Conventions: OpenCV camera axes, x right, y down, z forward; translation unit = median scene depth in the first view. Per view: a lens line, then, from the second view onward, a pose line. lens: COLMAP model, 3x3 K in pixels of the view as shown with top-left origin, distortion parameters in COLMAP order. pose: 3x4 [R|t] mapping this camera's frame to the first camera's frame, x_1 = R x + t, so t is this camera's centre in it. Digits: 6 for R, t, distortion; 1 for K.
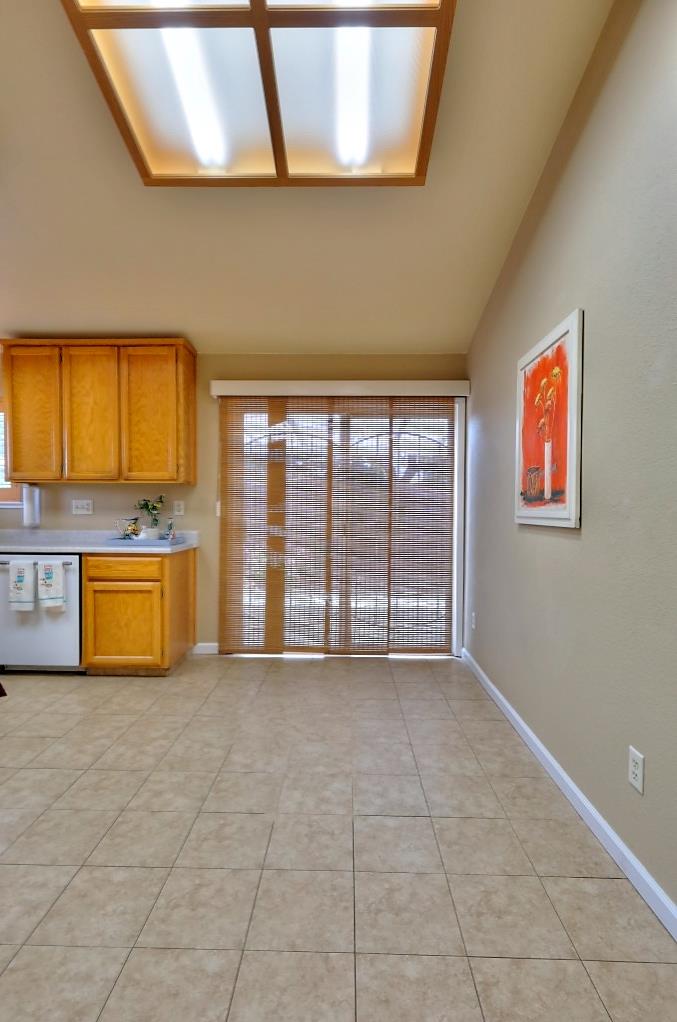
lens RADIAL K [[500.3, 0, 337.1], [0, 500.3, 518.5], [0, 0, 1]] dist [-0.001458, 0.000286]
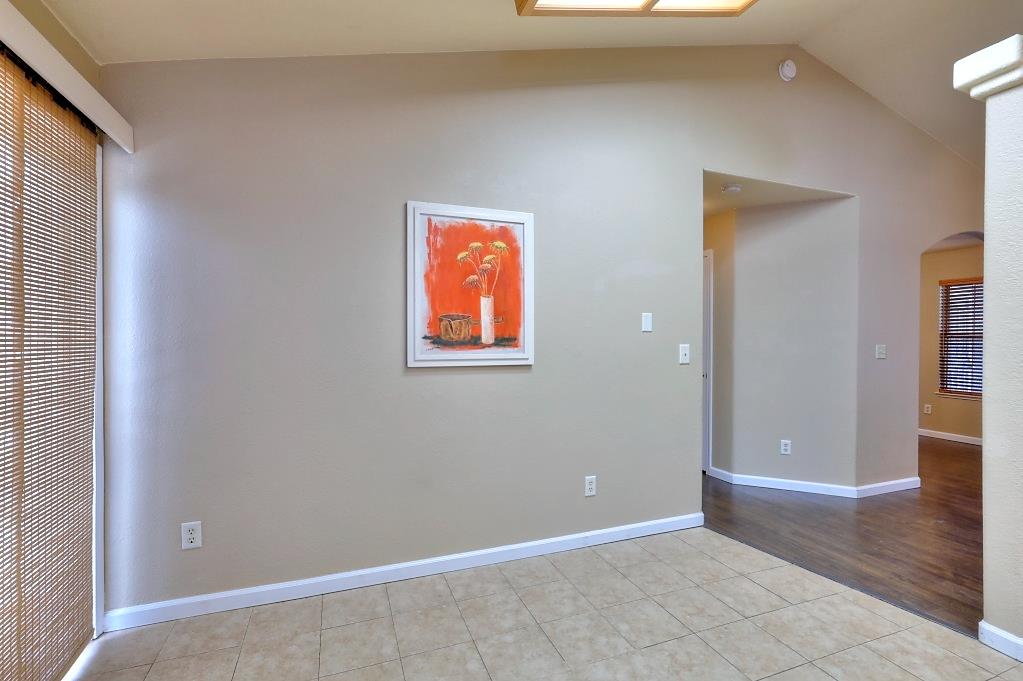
lens RADIAL K [[461.8, 0, 513.1], [0, 461.8, 338.1], [0, 0, 1]] dist [0.000074, -0.000245]
pose [[-0.381811, -0.011191, 0.924173, -0.442925], [0.010591, 0.999808, 0.016483, -0.047400], [-0.924180, 0.016082, -0.381619, 0.931490]]
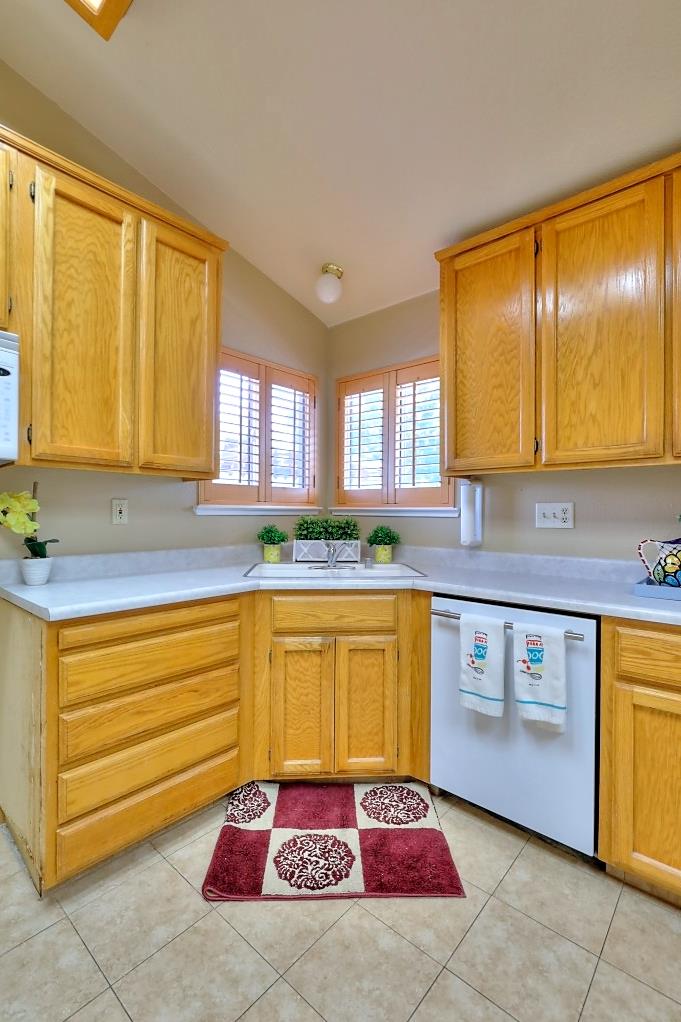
lens RADIAL K [[461.4, 0, 334.9], [0, 461.4, 514.8], [0, 0, 1]] dist [0.000074, -0.000245]
pose [[0.761772, 0.003725, -0.647834, -0.434519], [-0.017093, 0.999751, -0.014351, -0.014047], [0.647620, 0.022006, 0.761646, 0.525845]]
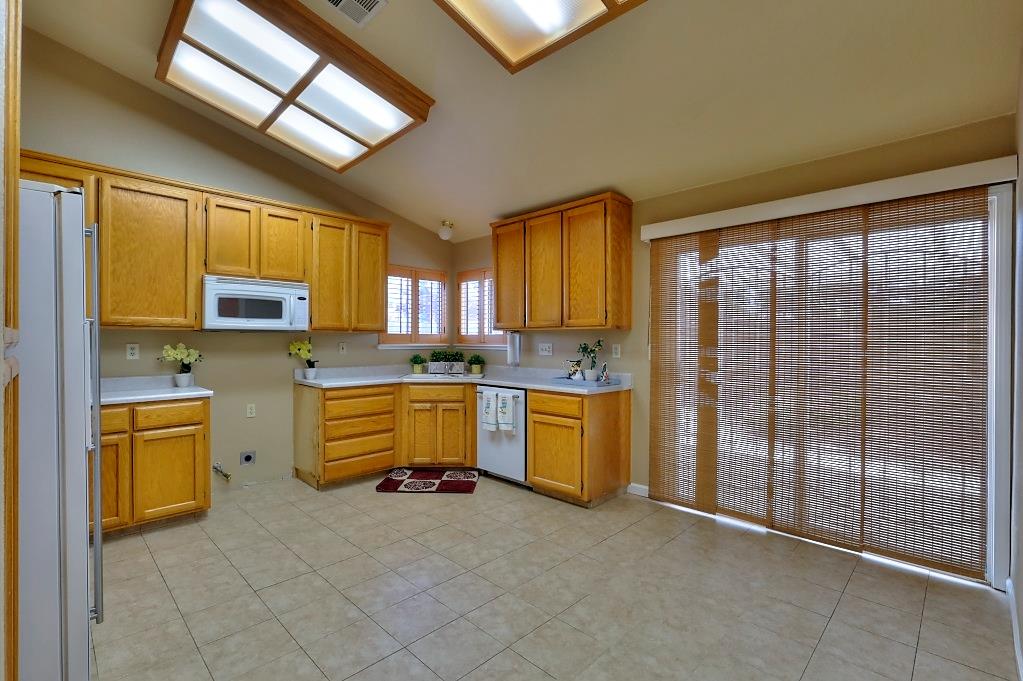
lens RADIAL K [[461.8, 0, 509.5], [0, 461.8, 344.0], [0, 0, 1]] dist [0.000074, -0.000245]
pose [[0.724510, 0.001047, -0.689263, 0.234040], [-0.013982, 0.999815, -0.013178, -0.024137], [0.689122, 0.019185, 0.724391, 0.165450]]
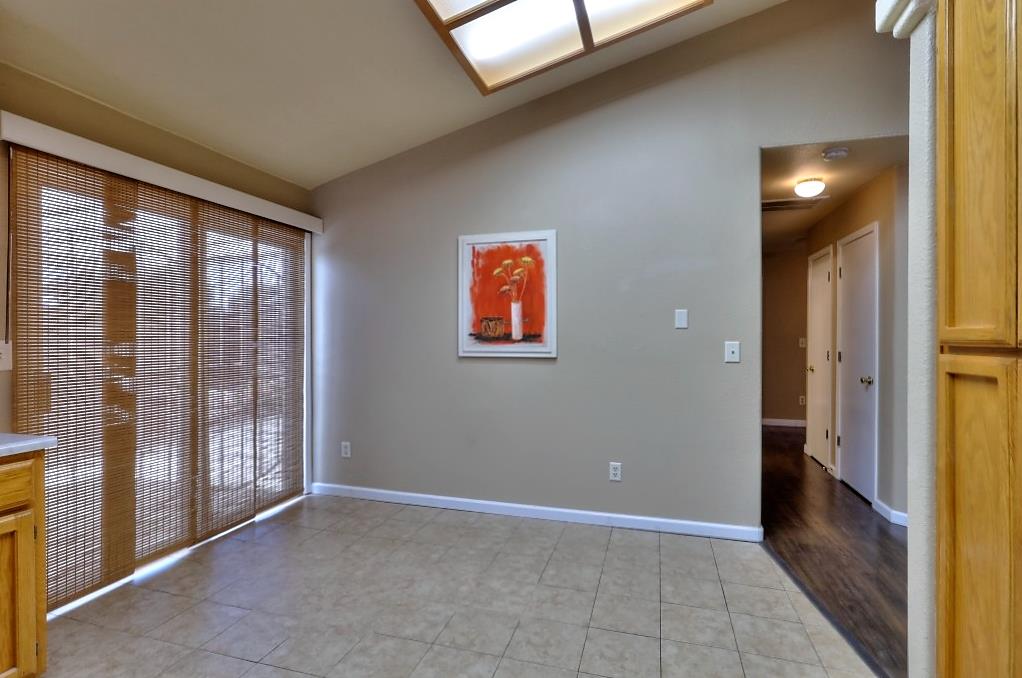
lens RADIAL K [[500.3, 0, 514.5], [0, 500.3, 335.0], [0, 0, 1]] dist [-0.001458, 0.000286]
pose [[0.257384, -0.008429, 0.966272, -0.727792], [0.020395, 0.999787, 0.003288, -0.038907], [-0.966094, 0.018861, 0.257501, 0.412123]]
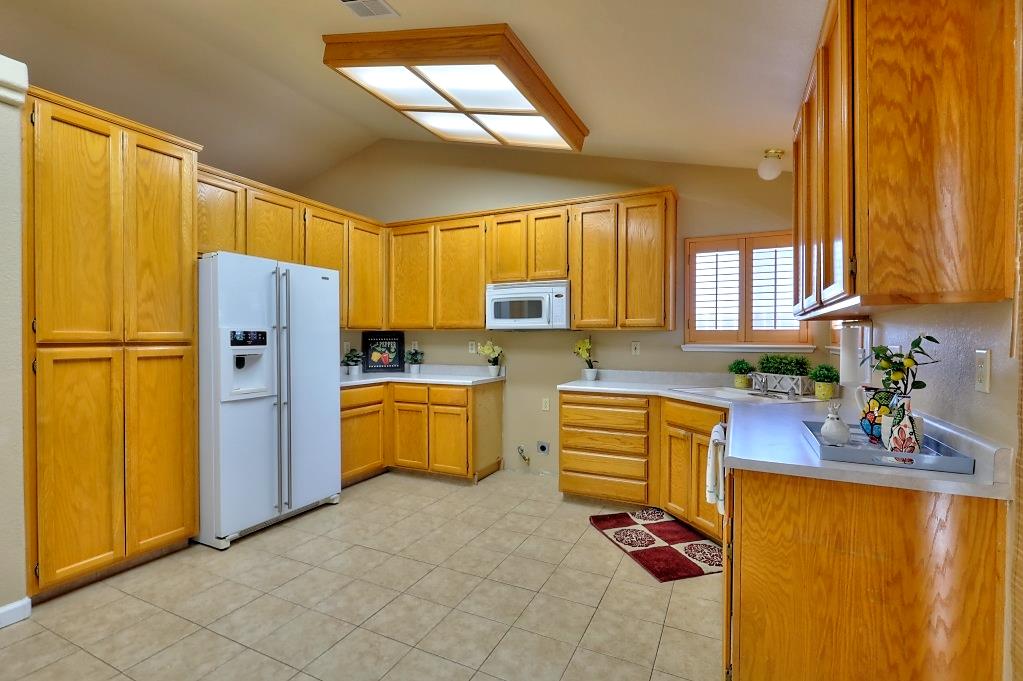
lens RADIAL K [[461.8, 0, 517.7], [0, 461.8, 342.4], [0, 0, 1]] dist [0.000074, -0.000245]
pose [[-0.413061, 0.000805, -0.910703, 0.125086], [-0.026170, 0.999576, 0.012753, -0.044270], [0.910327, 0.029101, -0.412865, 1.019947]]
